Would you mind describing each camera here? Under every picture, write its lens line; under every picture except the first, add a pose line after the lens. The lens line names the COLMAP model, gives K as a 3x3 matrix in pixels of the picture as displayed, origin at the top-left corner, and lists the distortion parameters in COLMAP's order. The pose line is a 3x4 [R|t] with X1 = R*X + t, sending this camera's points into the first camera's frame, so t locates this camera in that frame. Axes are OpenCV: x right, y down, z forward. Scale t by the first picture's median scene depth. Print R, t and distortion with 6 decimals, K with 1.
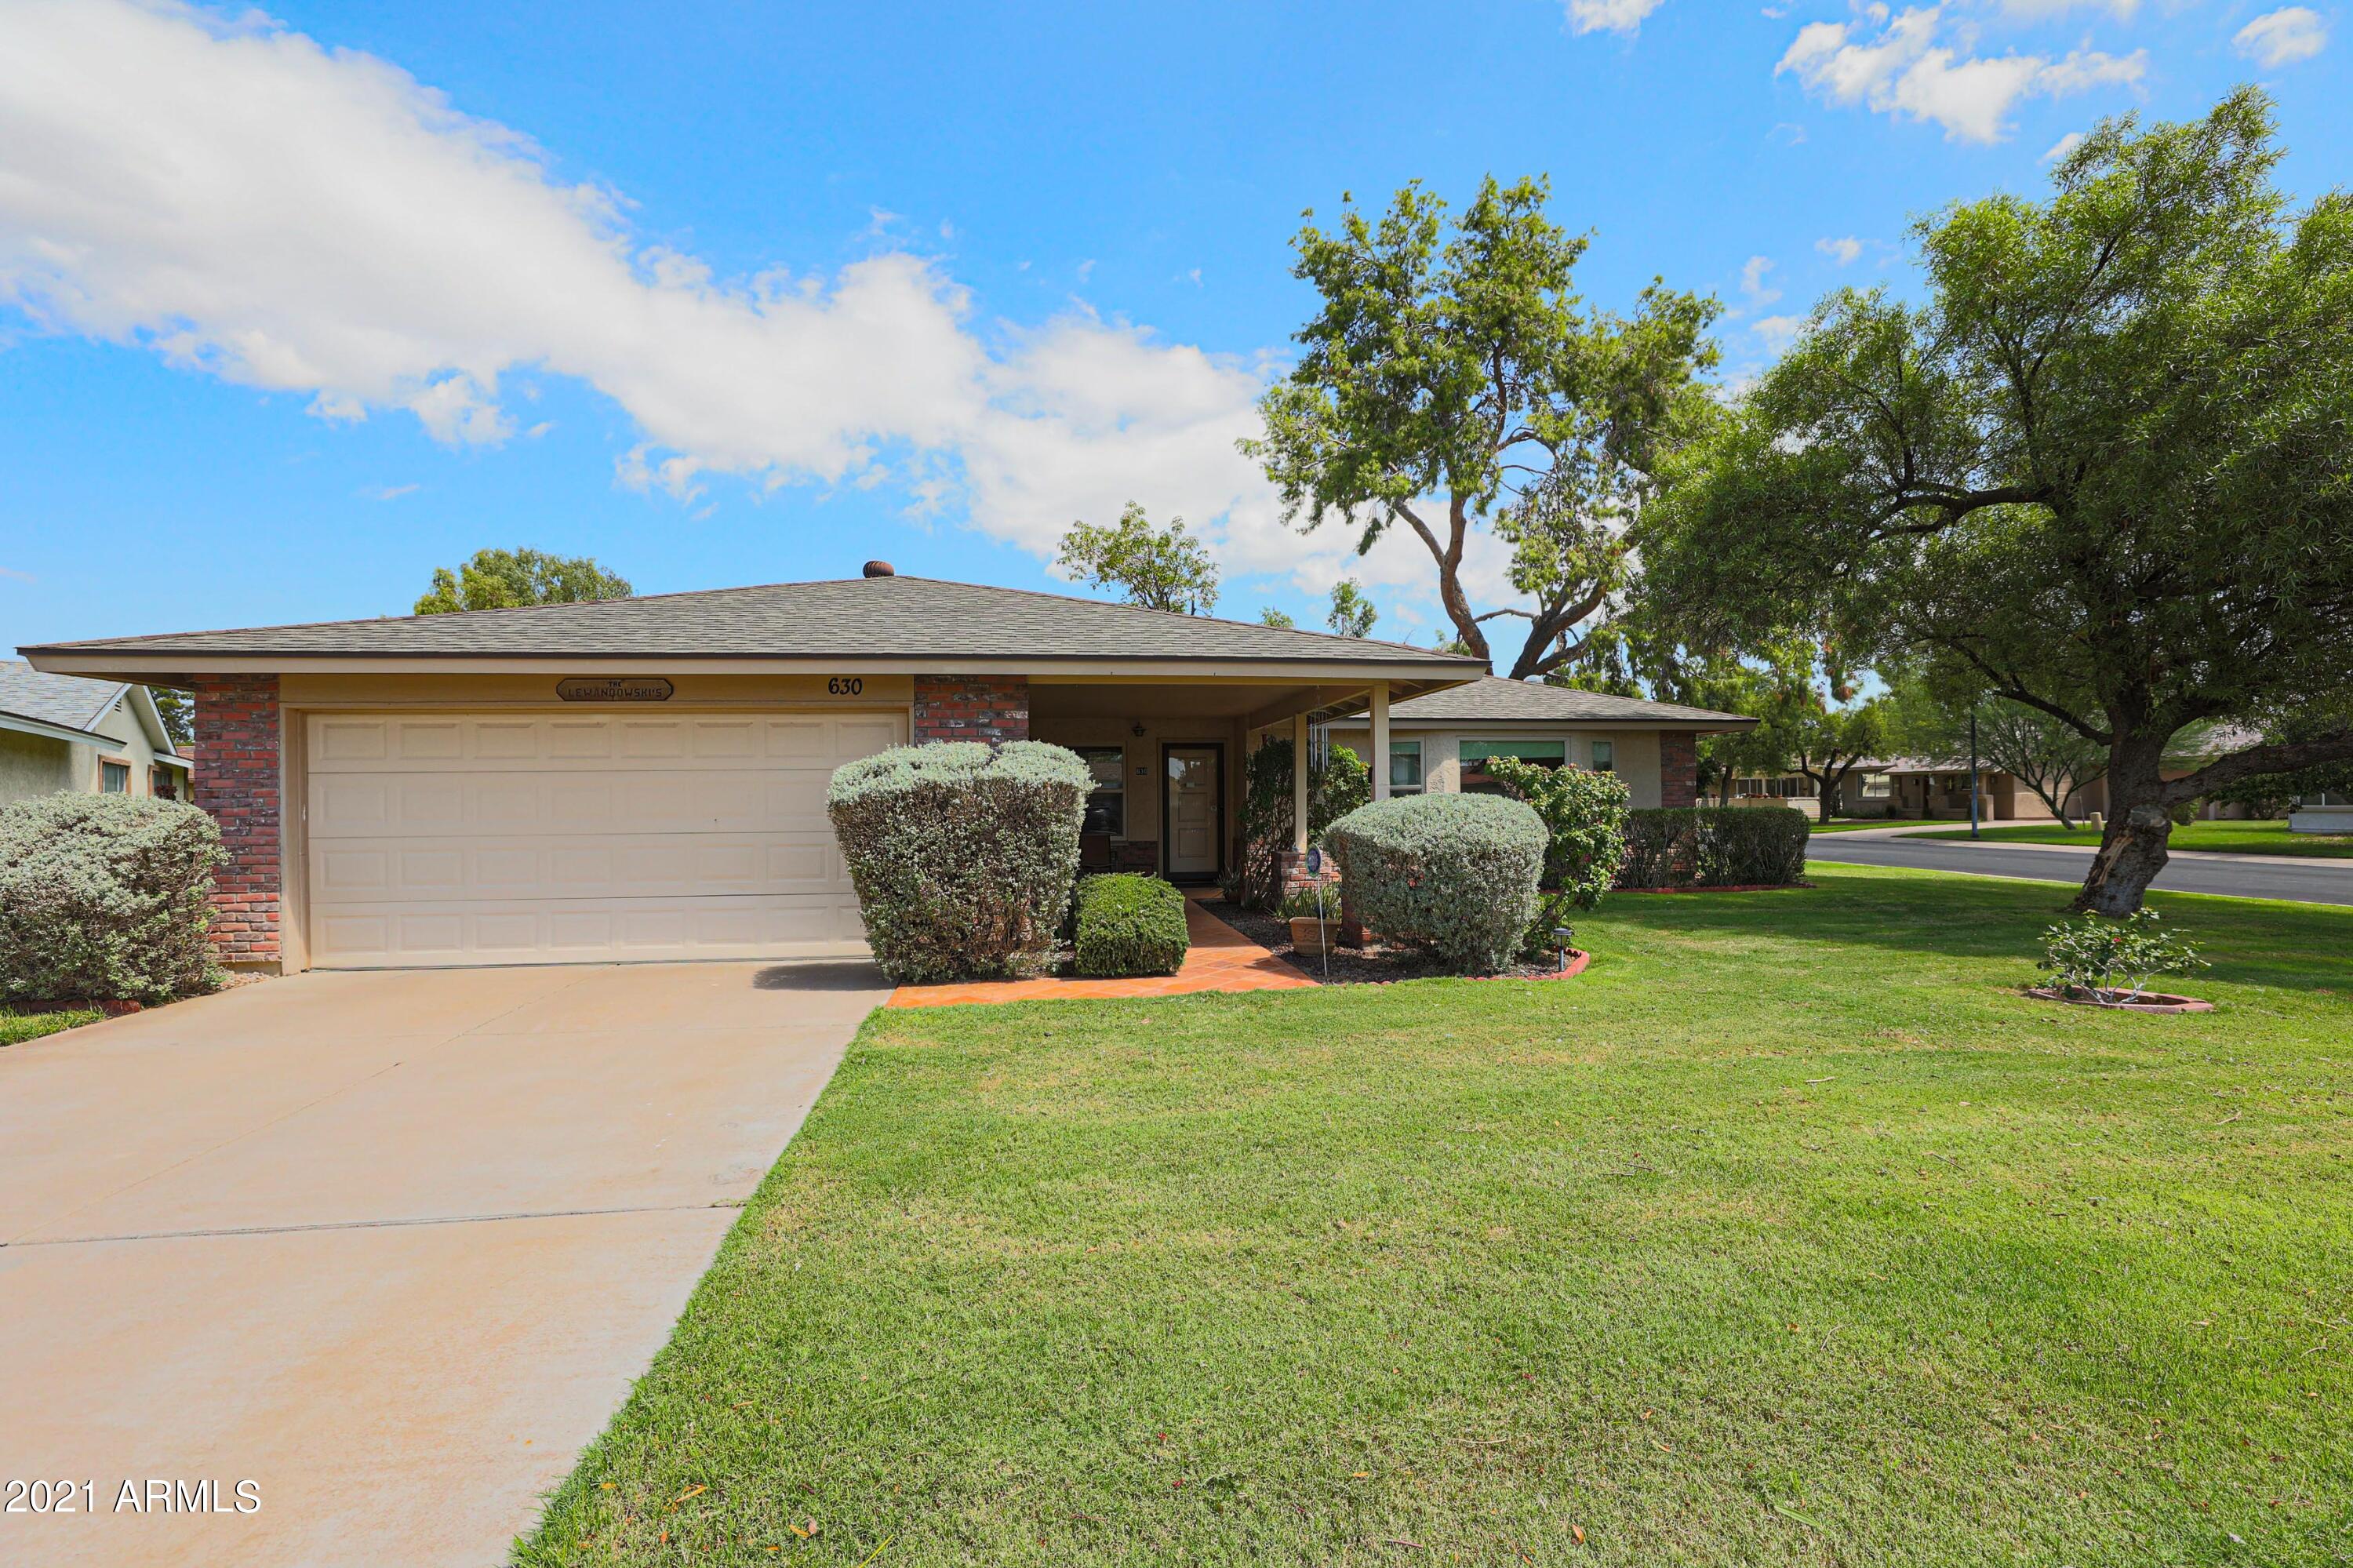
lens RADIAL K [[1001.4, 0, 1161.2], [0, 1001.4, 781.2], [0, 0, 1]] dist [-0.006979, 0.000727]
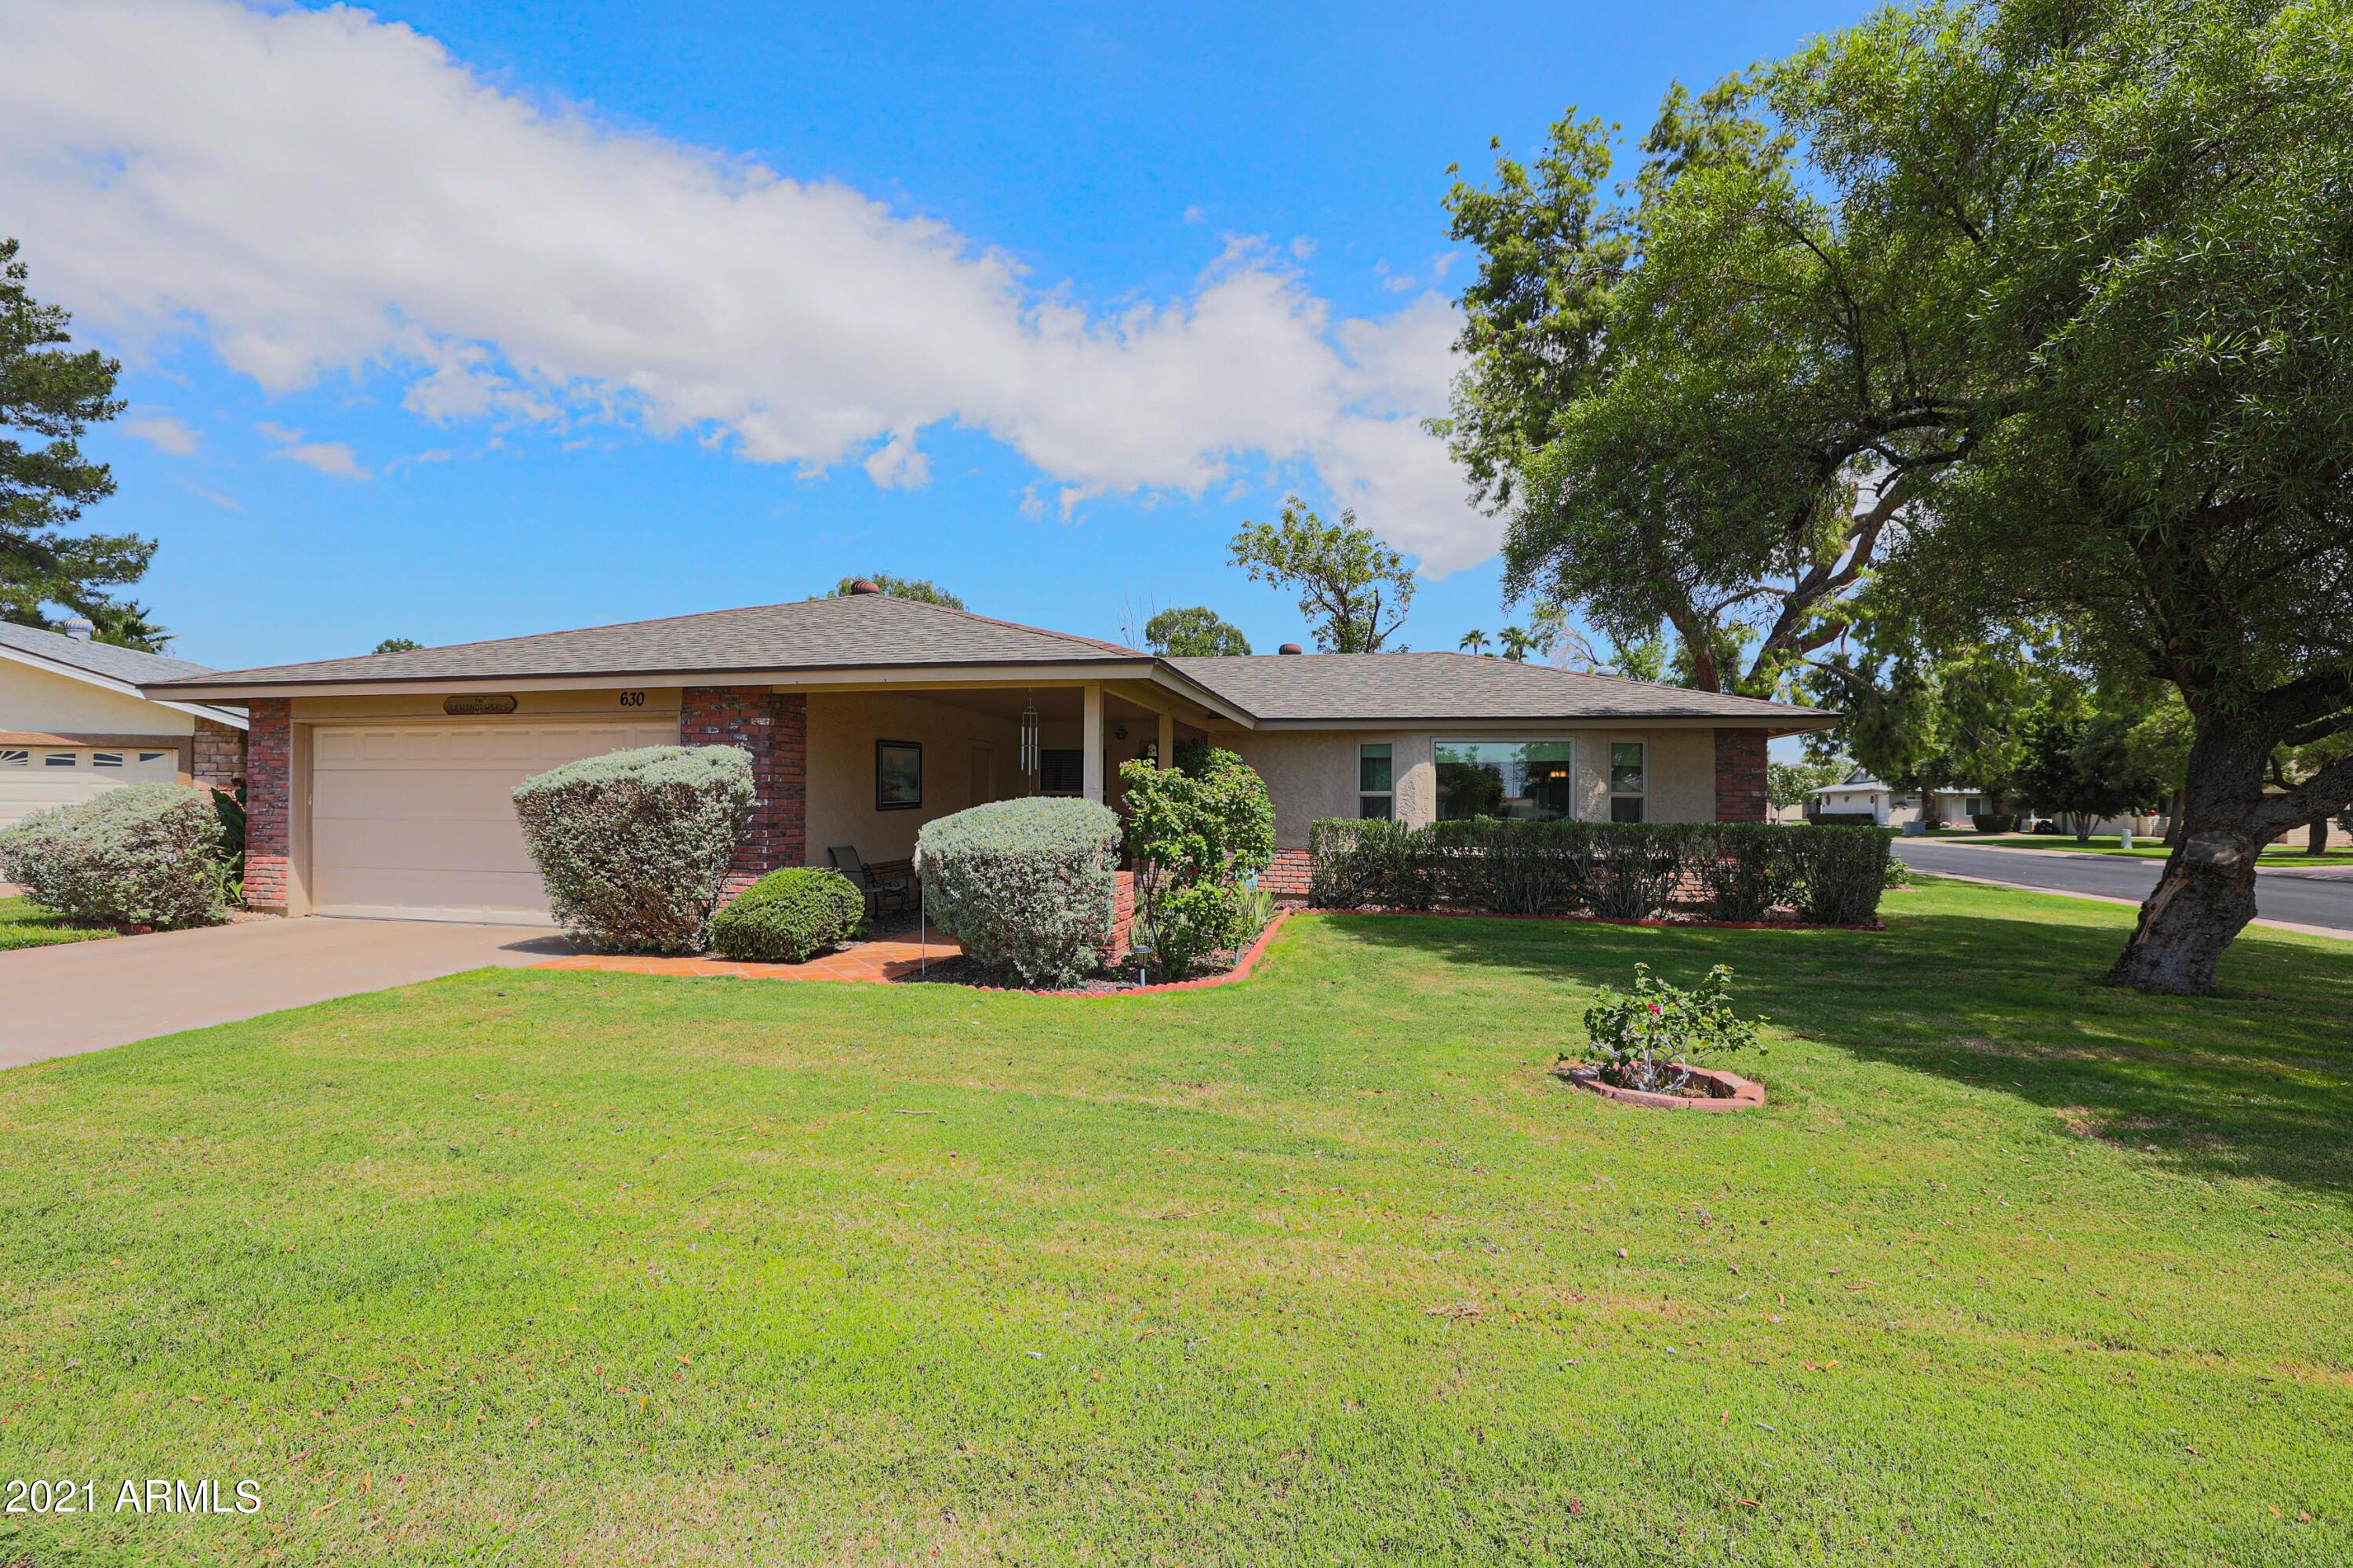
lens RADIAL K [[989.9, 0, 1166.0], [0, 989.9, 796.4], [0, 0, 1]] dist [-0.002103, 0.000734]
pose [[0.935476, 0.014527, -0.353092, 0.463513], [-0.010267, 0.999850, 0.013935, -0.002097], [0.353242, -0.009411, 0.935485, 0.093688]]
